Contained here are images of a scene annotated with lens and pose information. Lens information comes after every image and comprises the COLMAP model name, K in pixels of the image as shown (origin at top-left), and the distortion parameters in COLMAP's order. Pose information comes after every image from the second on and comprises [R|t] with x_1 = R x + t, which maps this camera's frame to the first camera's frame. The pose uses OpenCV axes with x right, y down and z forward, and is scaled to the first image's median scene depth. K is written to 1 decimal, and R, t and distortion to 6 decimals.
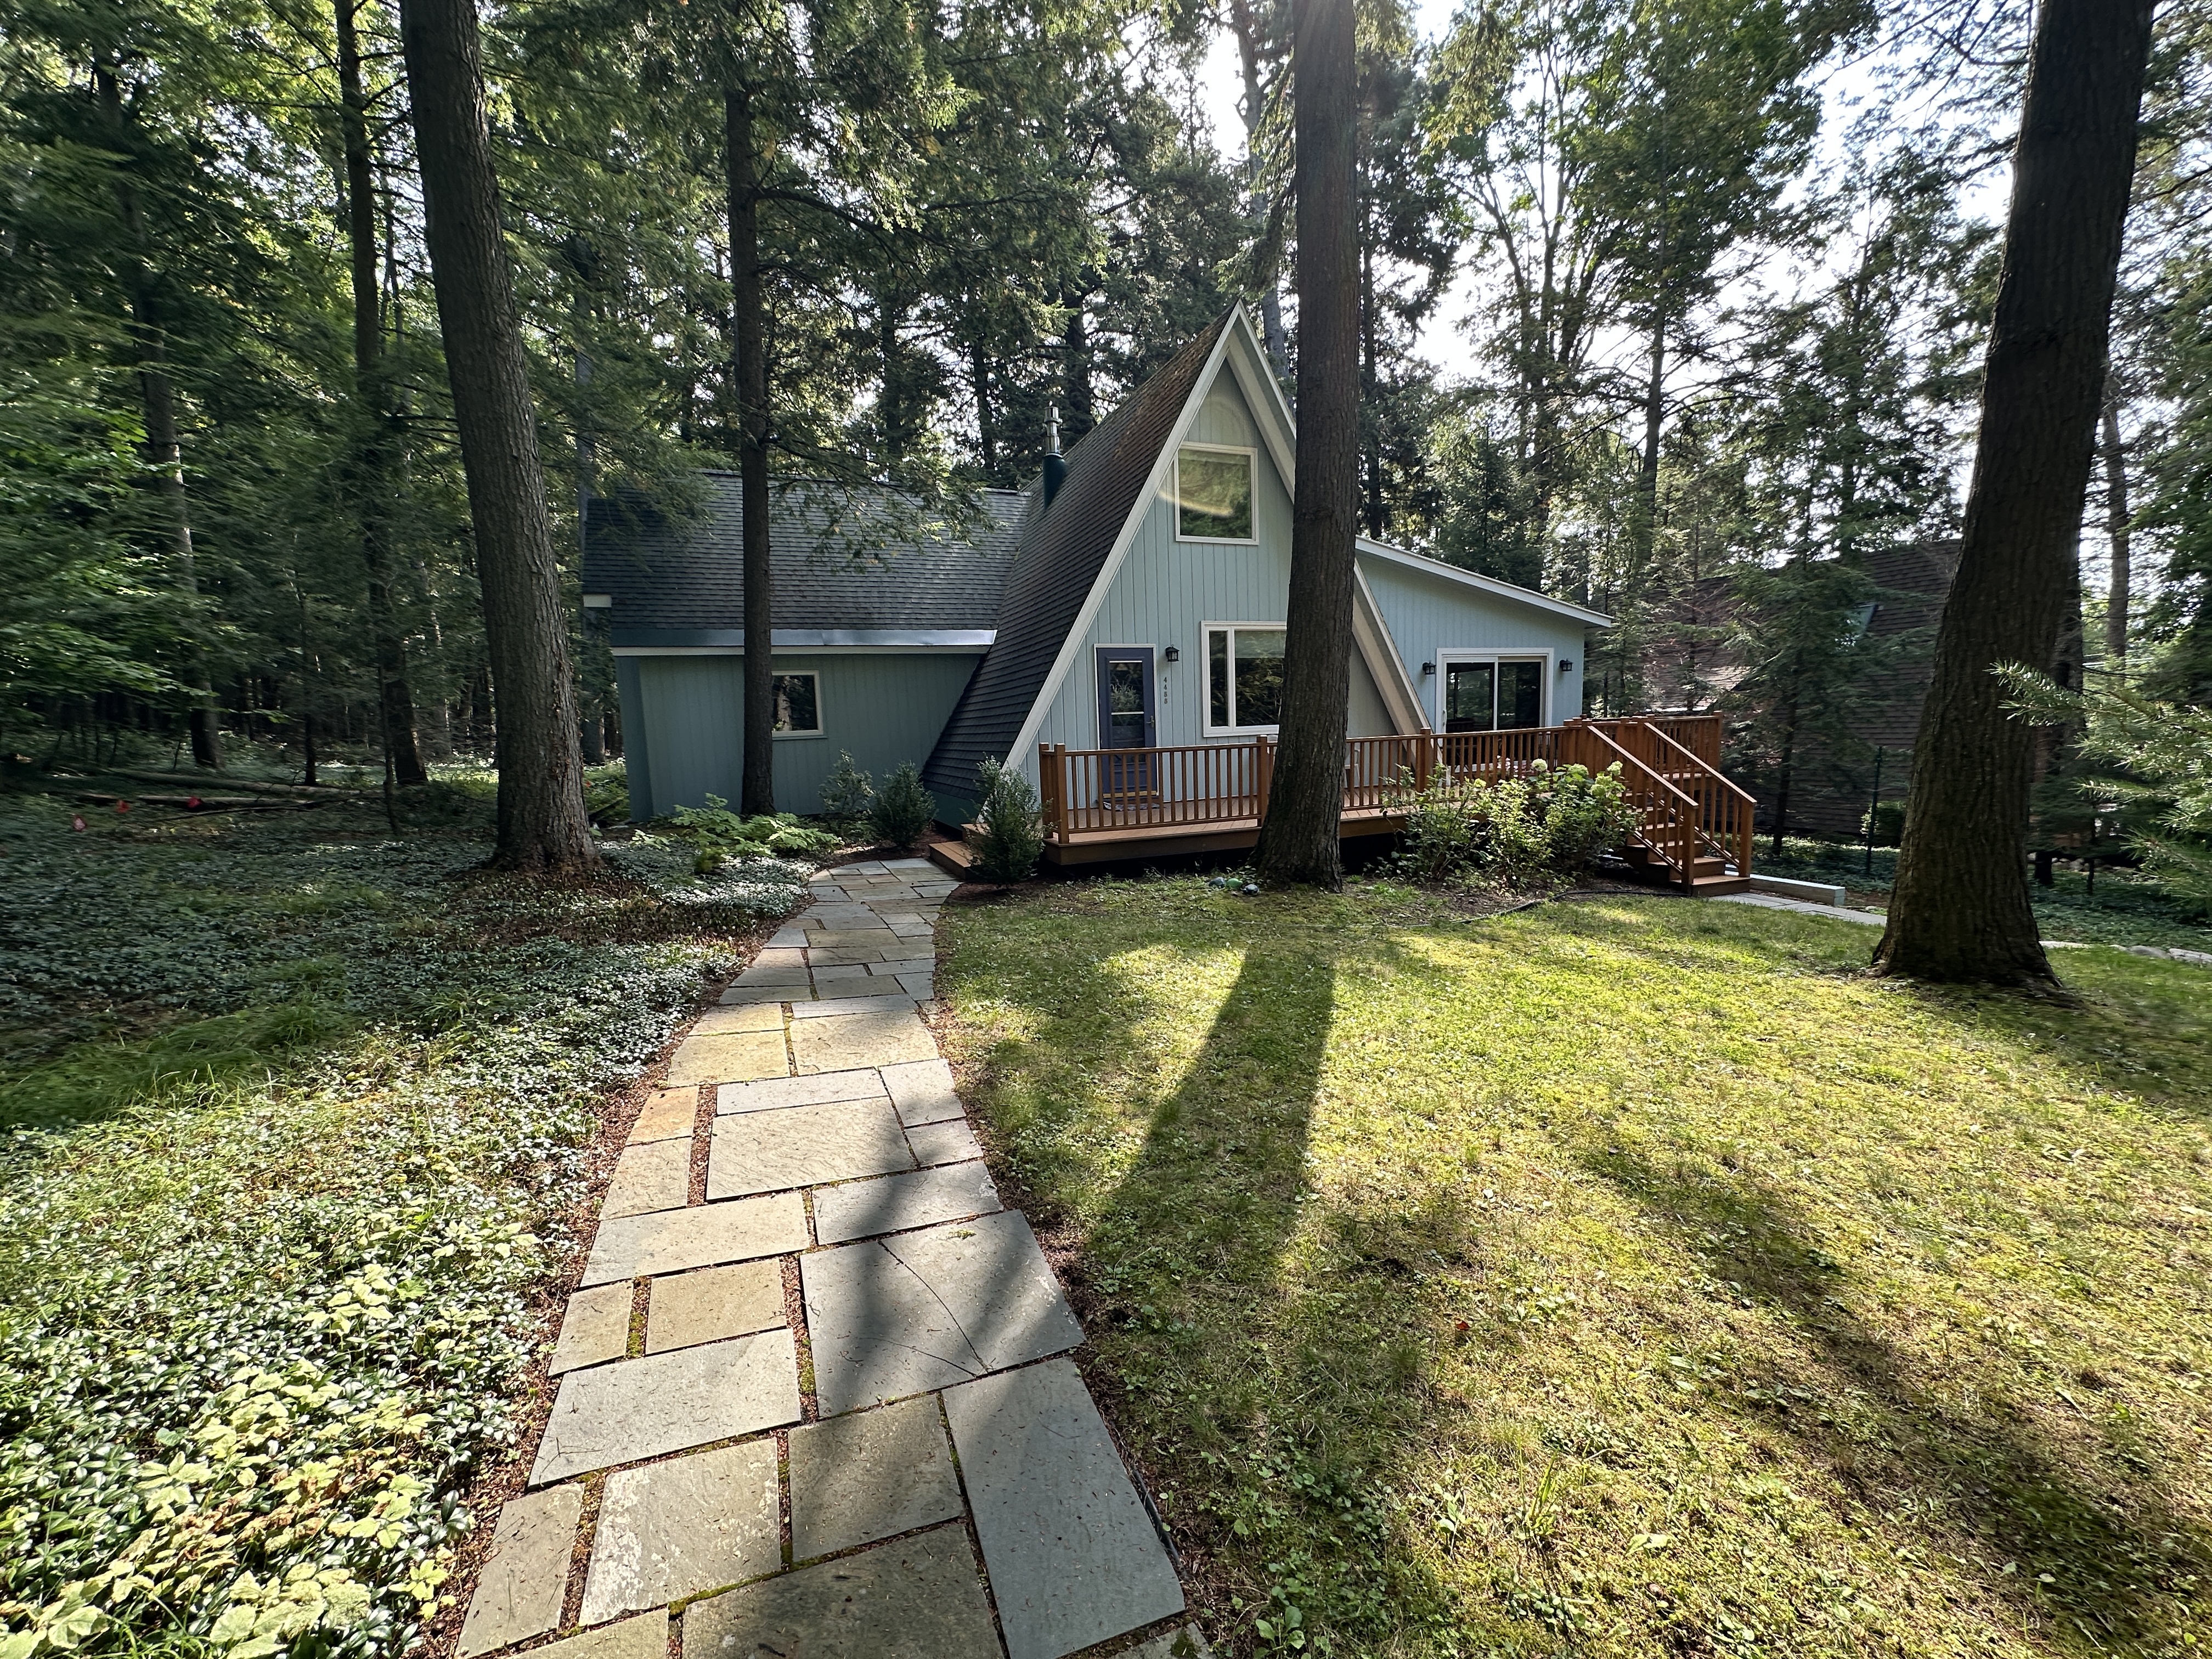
lens RADIAL K [[897.8, 0, 1096.0], [0, 897.8, 823.2], [0, 0, 1]] dist [-0.001228, 0.000003]
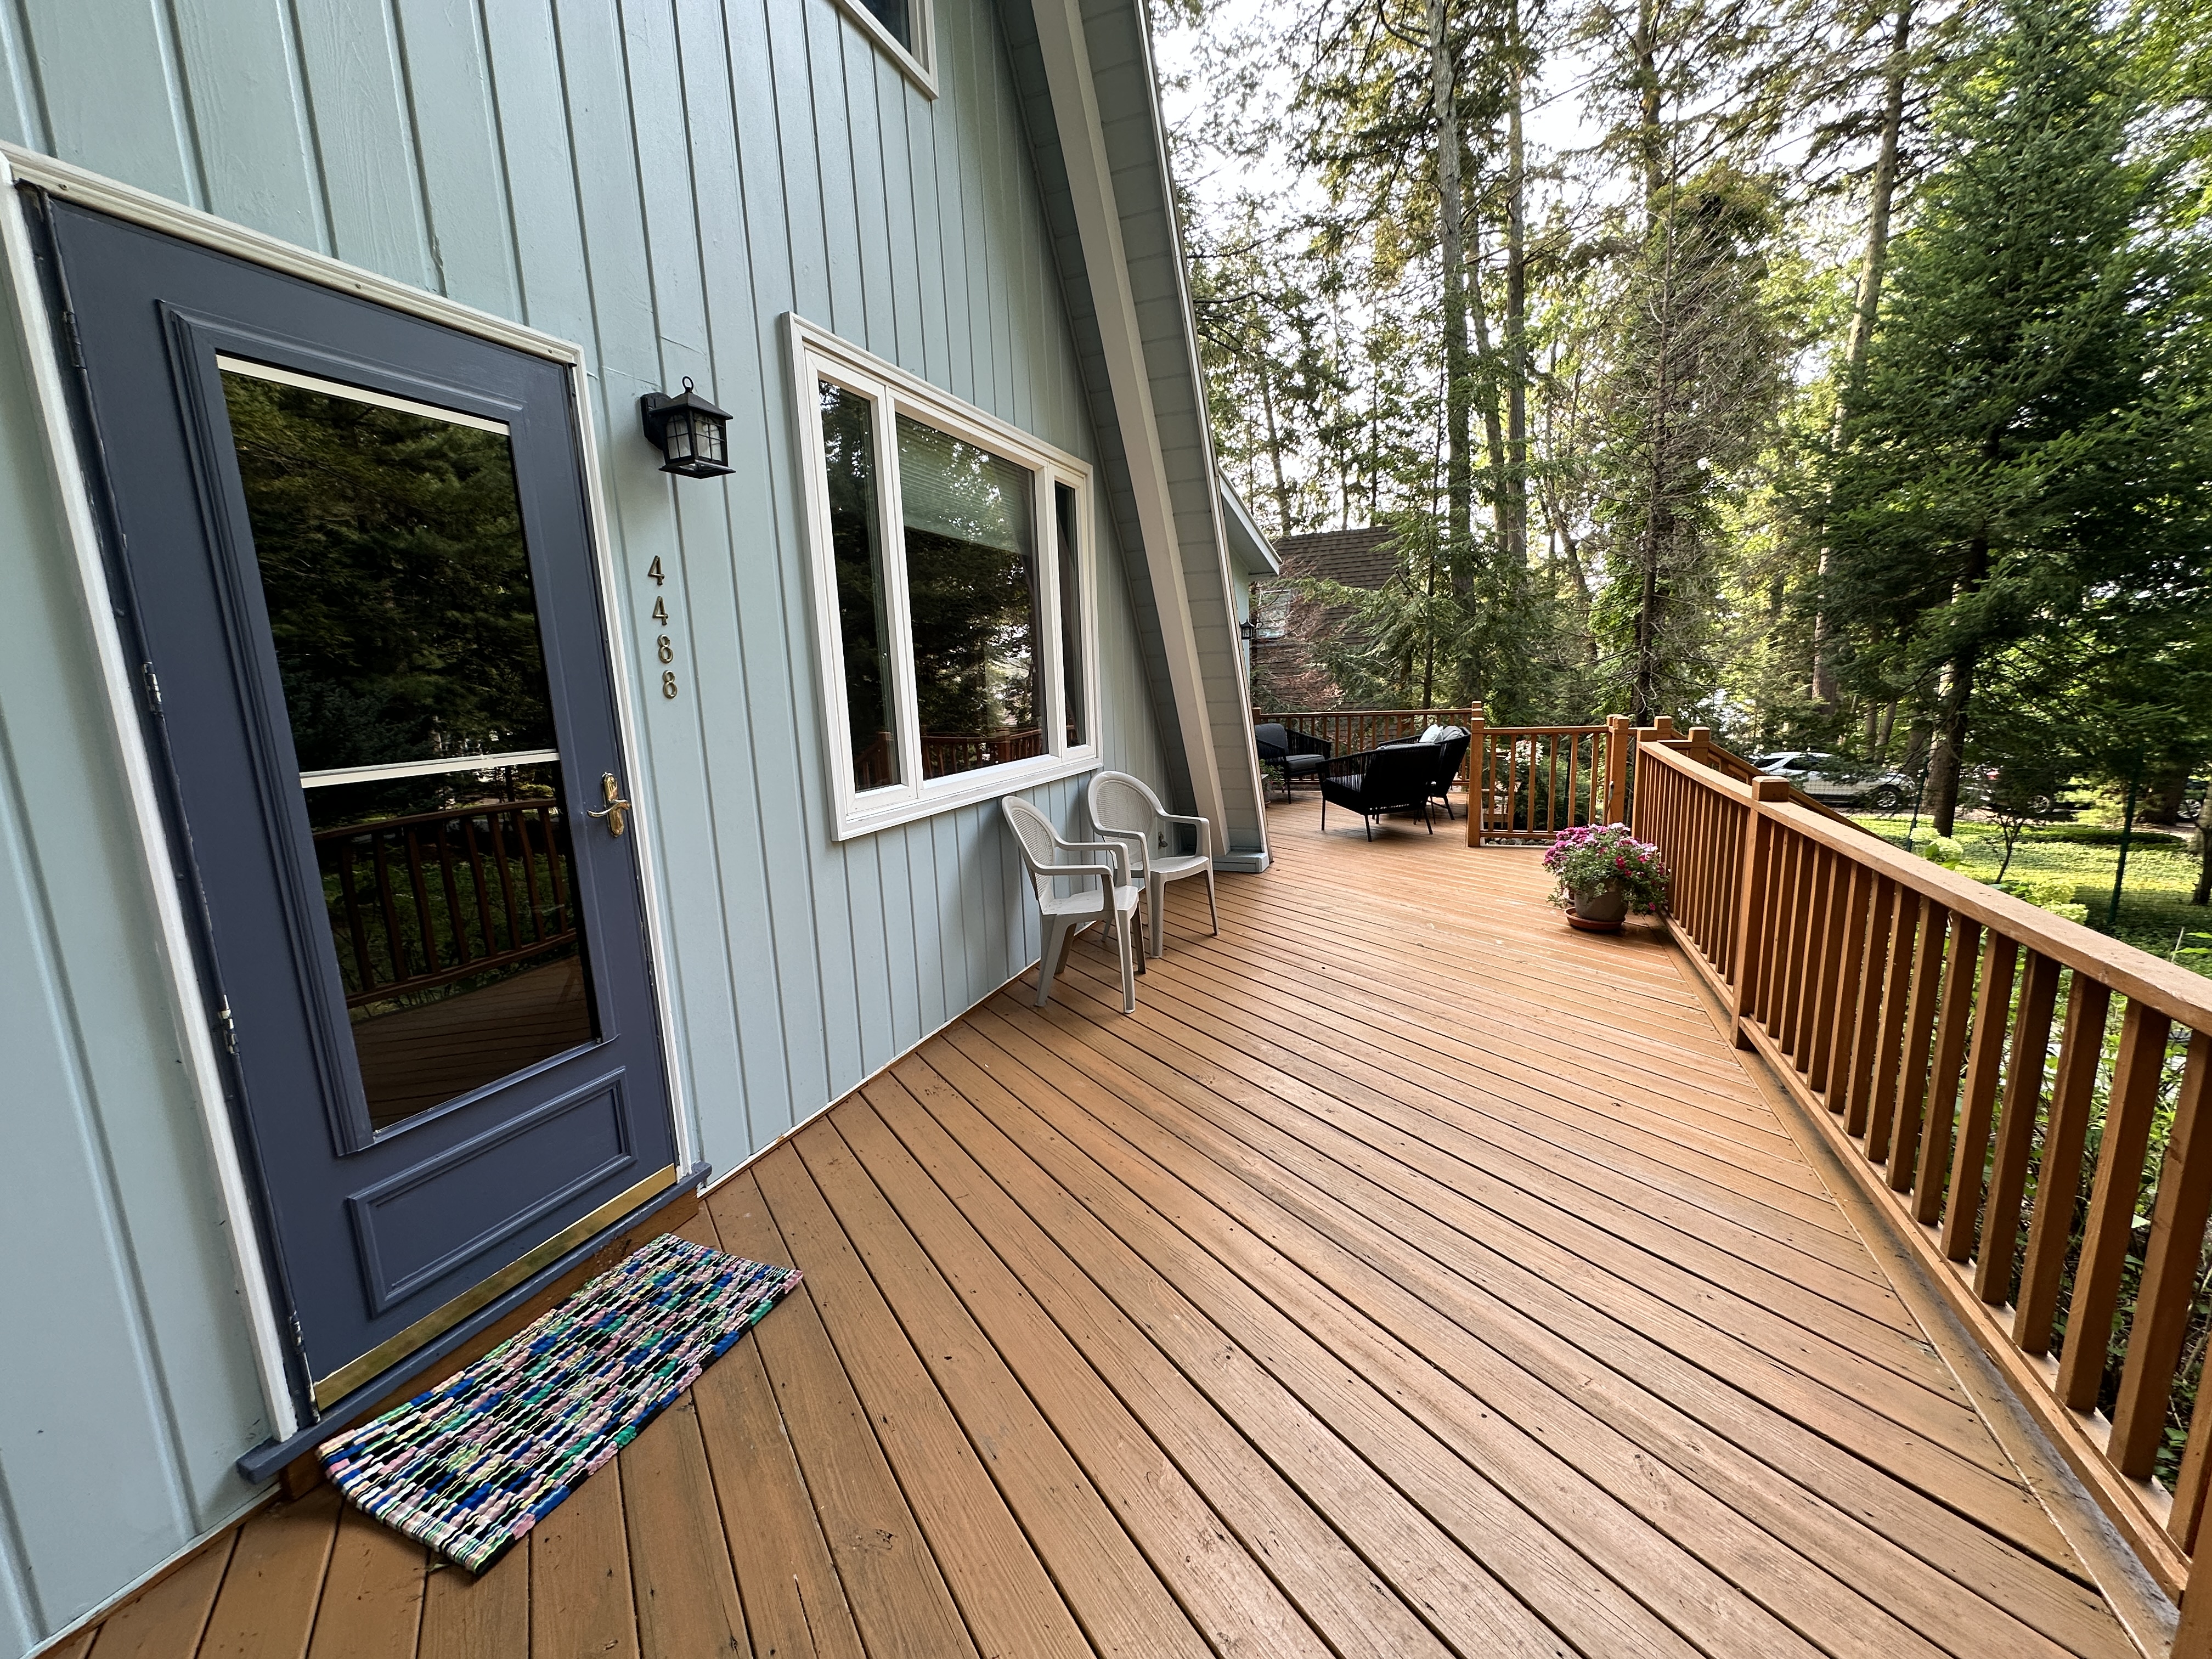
lens RADIAL K [[883.4, 0, 1111.5], [0, 883.4, 810.9], [0, 0, 1]] dist [0.002385, 0.000141]
pose [[0.690320, -0.103181, 0.716109, 0.005365], [0.098719, 0.993955, 0.048052, -0.092294], [-0.716738, 0.037522, 0.696332, 0.676522]]
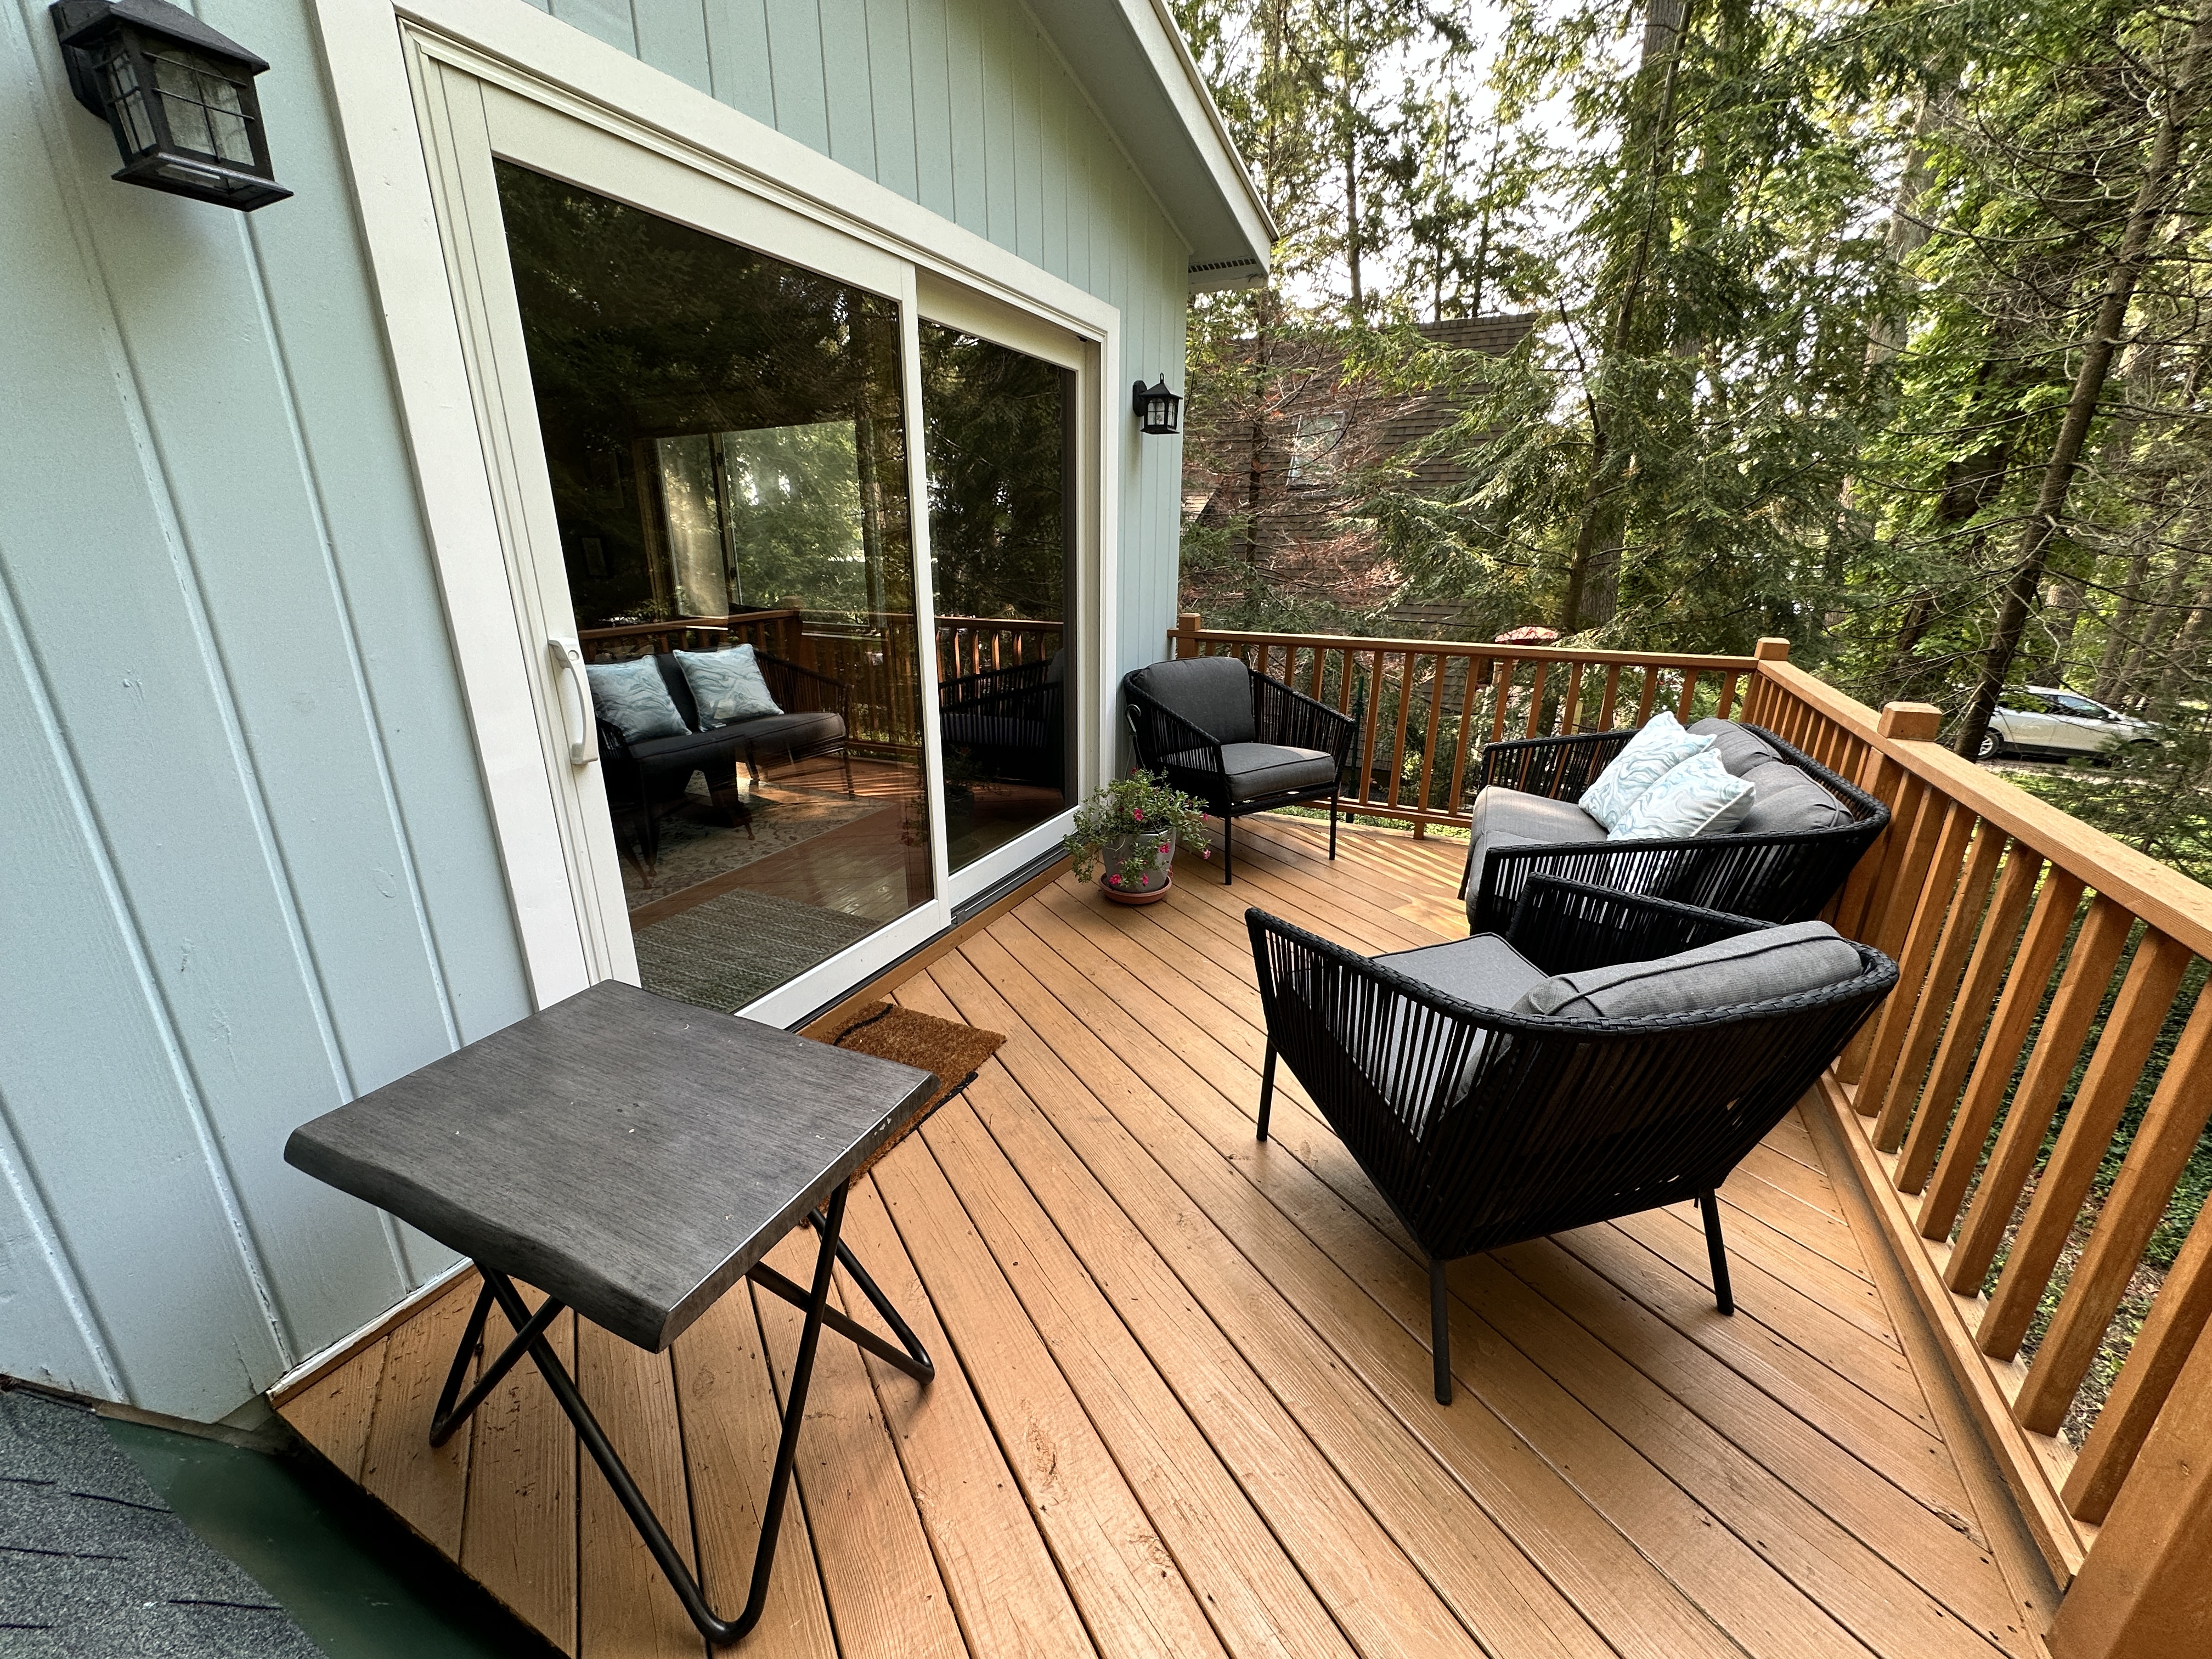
lens RADIAL K [[897.8, 0, 1096.0], [0, 897.8, 823.2], [0, 0, 1]] dist [-0.001228, 0.000003]
pose [[0.737558, -0.167605, 0.654154, 0.370578], [0.043242, 0.978443, 0.201938, -0.122167], [-0.673898, -0.120654, 0.728906, 0.876580]]
